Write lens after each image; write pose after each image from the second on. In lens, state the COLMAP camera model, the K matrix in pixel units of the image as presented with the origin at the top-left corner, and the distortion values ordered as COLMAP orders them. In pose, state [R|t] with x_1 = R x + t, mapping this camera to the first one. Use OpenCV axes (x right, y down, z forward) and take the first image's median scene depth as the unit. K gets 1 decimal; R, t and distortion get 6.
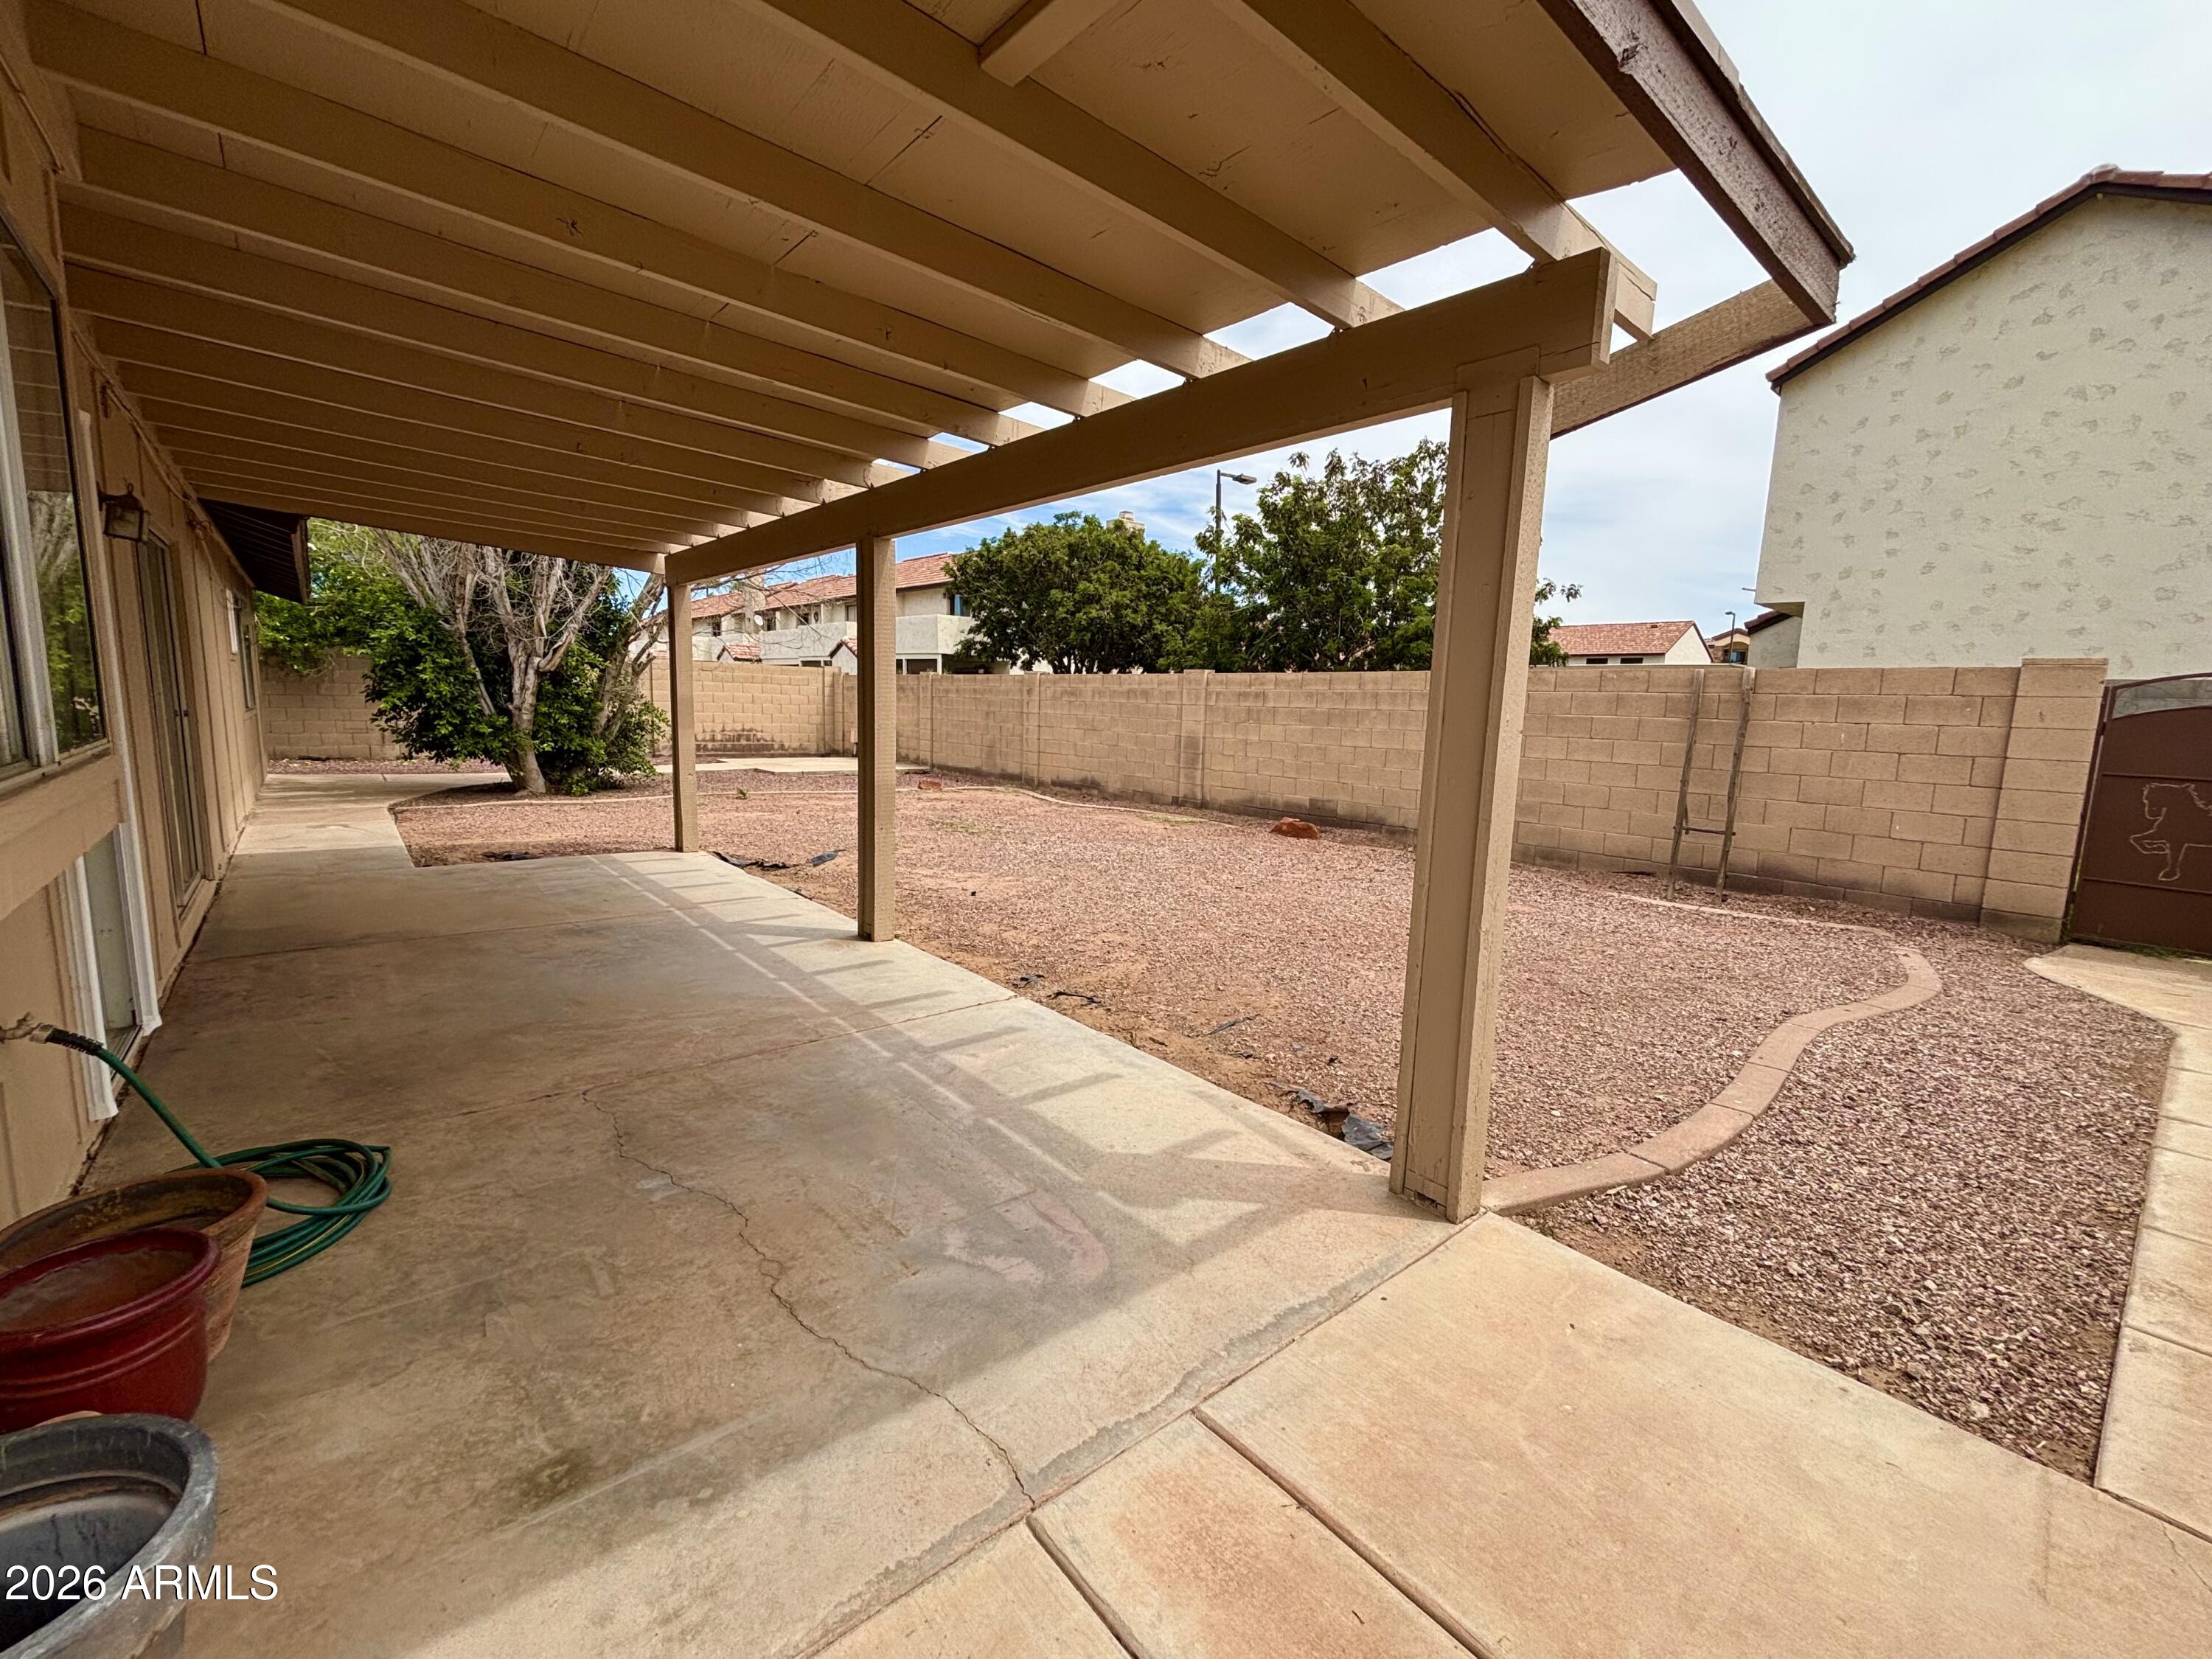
lens RADIAL K [[919.7, 0, 1106.0], [0, 919.7, 829.5], [0, 0, 1]] dist [0.000101, -0.000014]
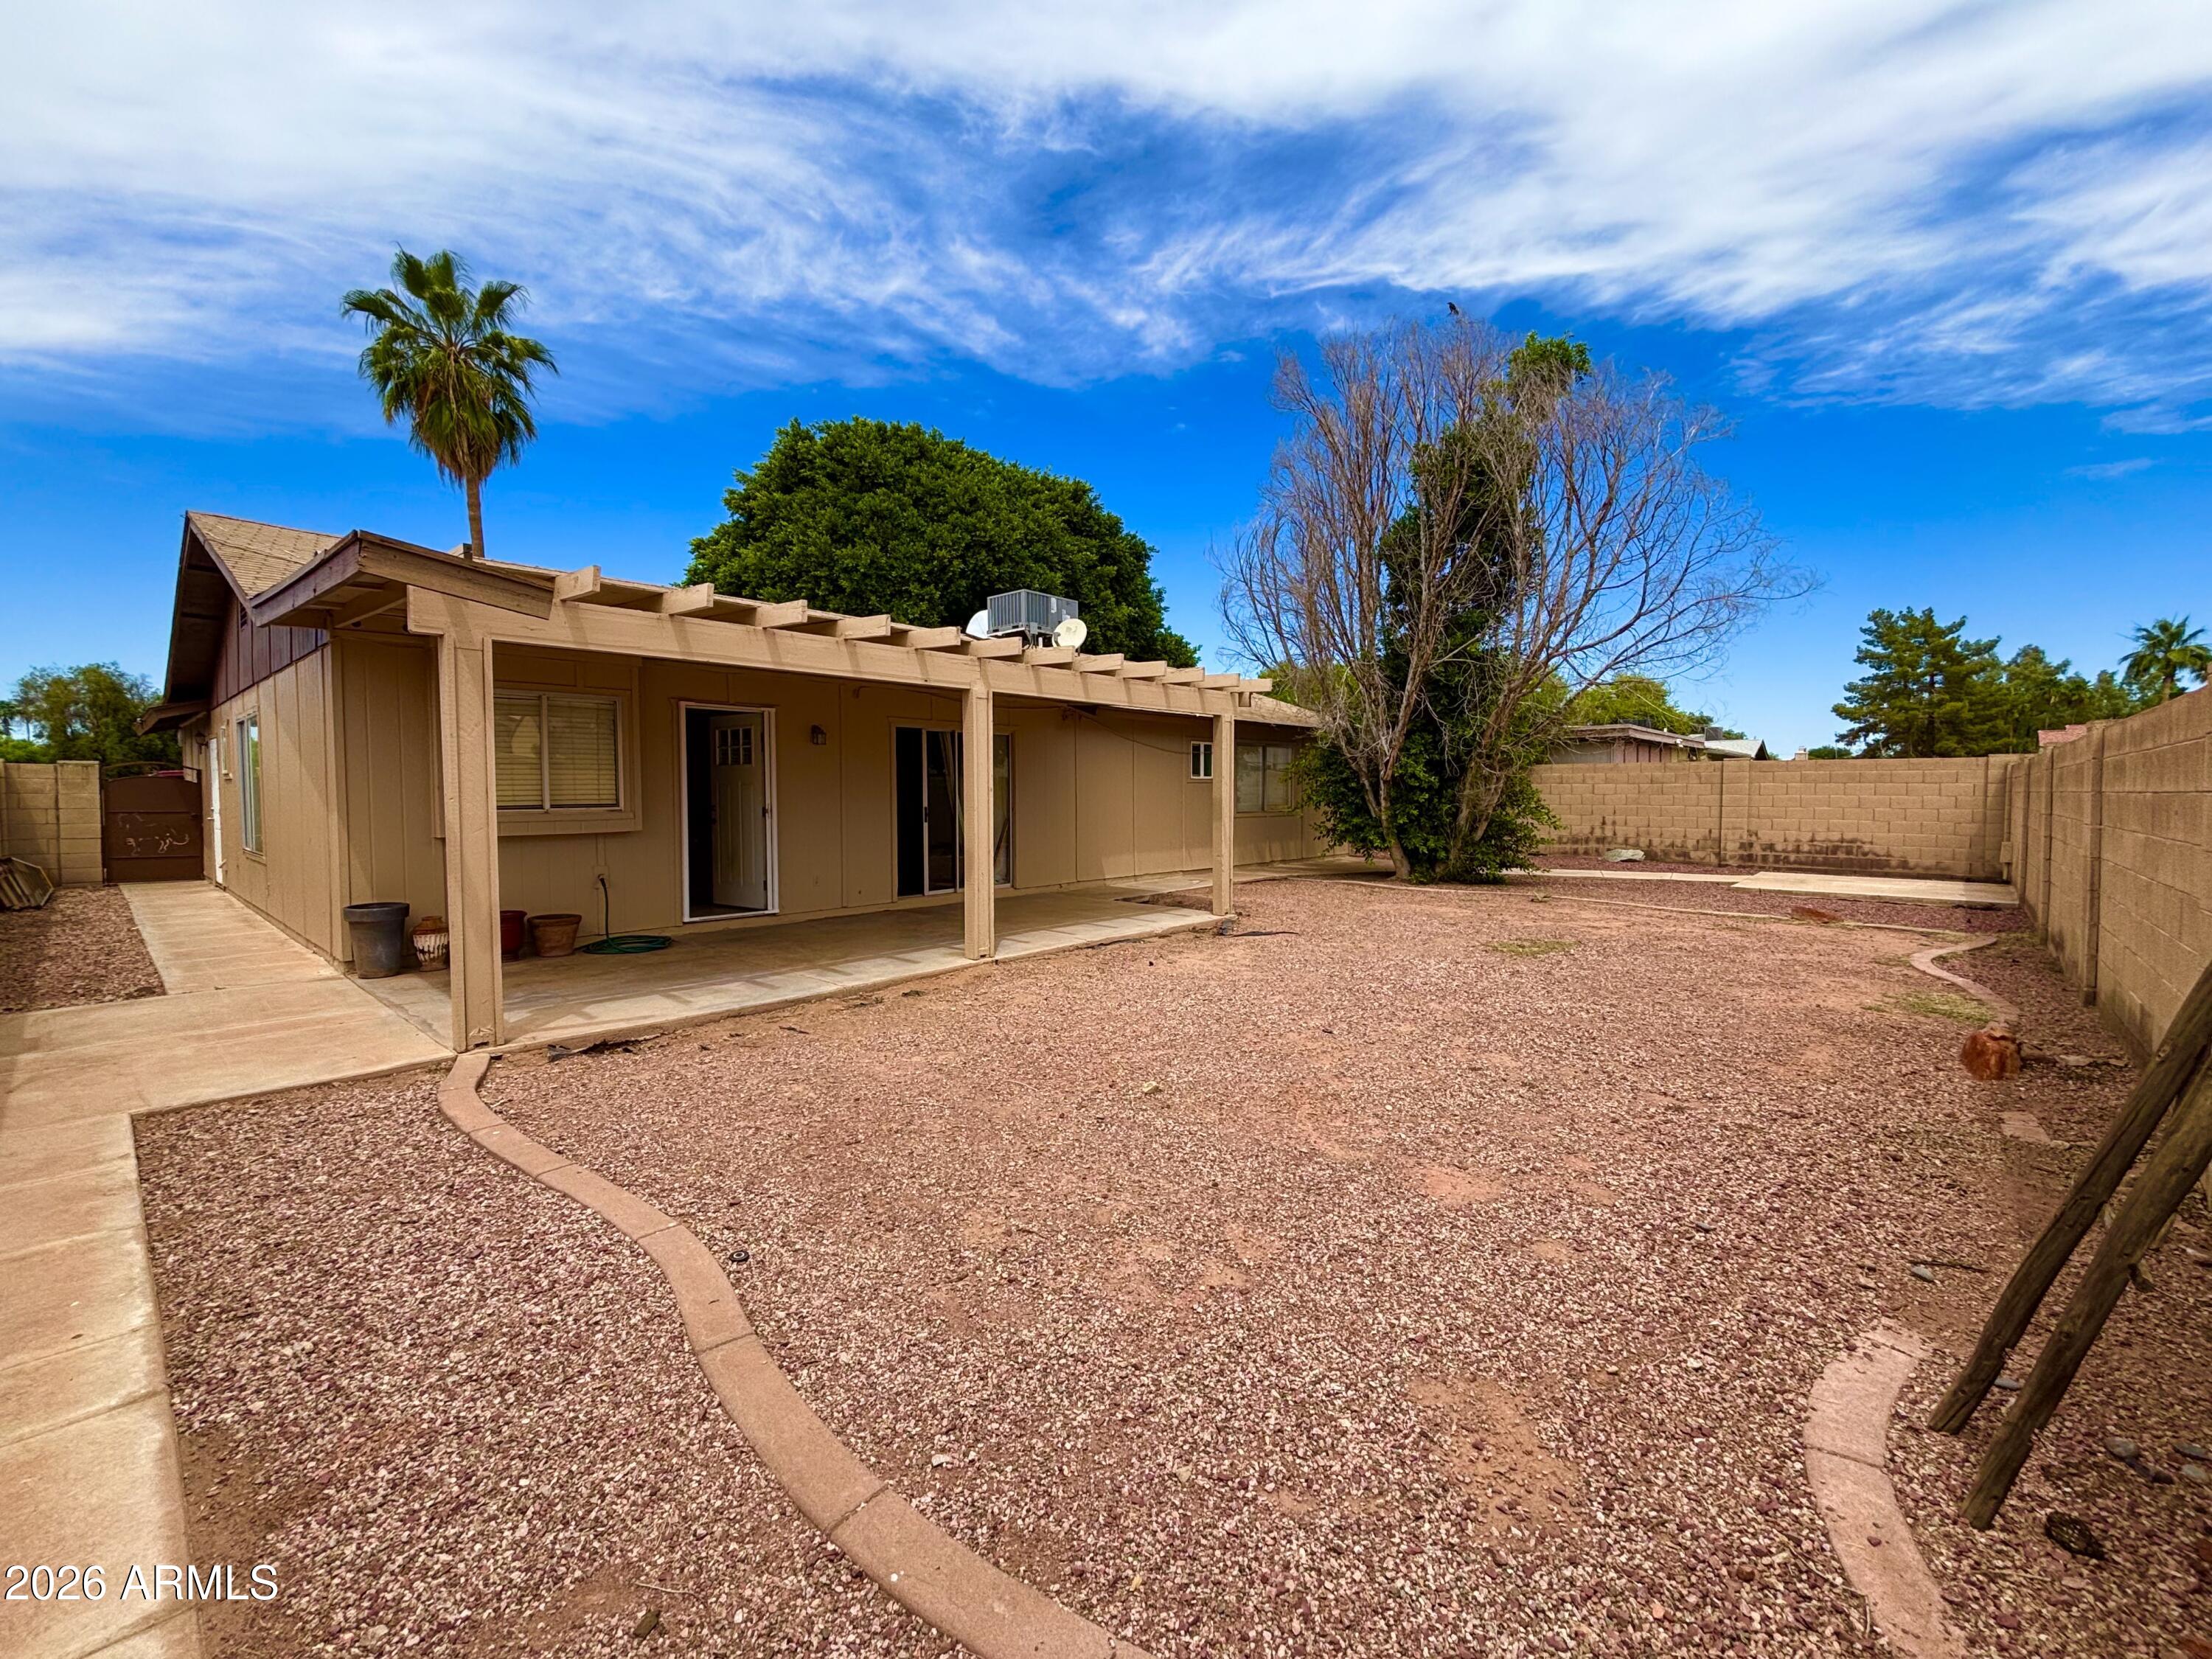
lens RADIAL K [[919.7, 0, 1106.0], [0, 919.7, 829.5], [0, 0, 1]] dist [0.000101, -0.000014]
pose [[0.145133, 0.010005, -0.989362, 0.314489], [-0.132385, 0.991154, -0.009397, -0.025041], [0.980515, 0.132340, 0.145174, 0.252147]]
